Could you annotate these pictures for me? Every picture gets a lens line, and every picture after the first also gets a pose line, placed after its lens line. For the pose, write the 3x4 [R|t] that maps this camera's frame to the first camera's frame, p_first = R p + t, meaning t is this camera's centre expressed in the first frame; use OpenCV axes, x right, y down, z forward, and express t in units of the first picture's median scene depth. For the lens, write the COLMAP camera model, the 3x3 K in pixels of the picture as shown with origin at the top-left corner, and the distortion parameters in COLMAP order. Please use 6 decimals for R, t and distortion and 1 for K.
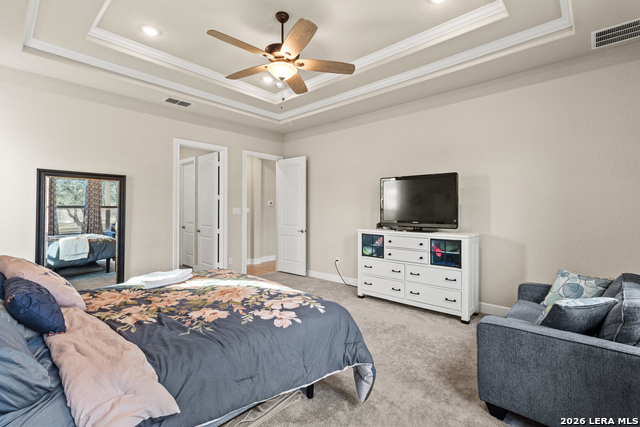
lens RADIAL K [[297.4, 0, 332.4], [0, 297.4, 207.6], [0, 0, 1]] dist [-0.002428, -0.000513]
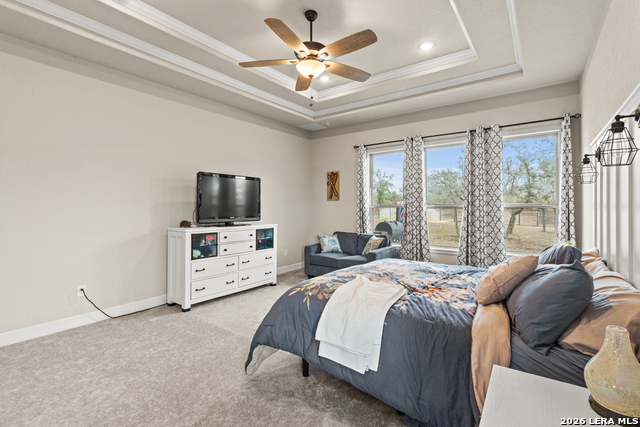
lens RADIAL K [[297.4, 0, 332.4], [0, 297.4, 207.6], [0, 0, 1]] dist [-0.002428, -0.000513]
pose [[-0.111744, -0.000461, 0.993737, -0.895499], [-0.006665, 0.999978, -0.000286, 0.010417], [-0.993715, -0.006655, -0.111744, 0.784379]]
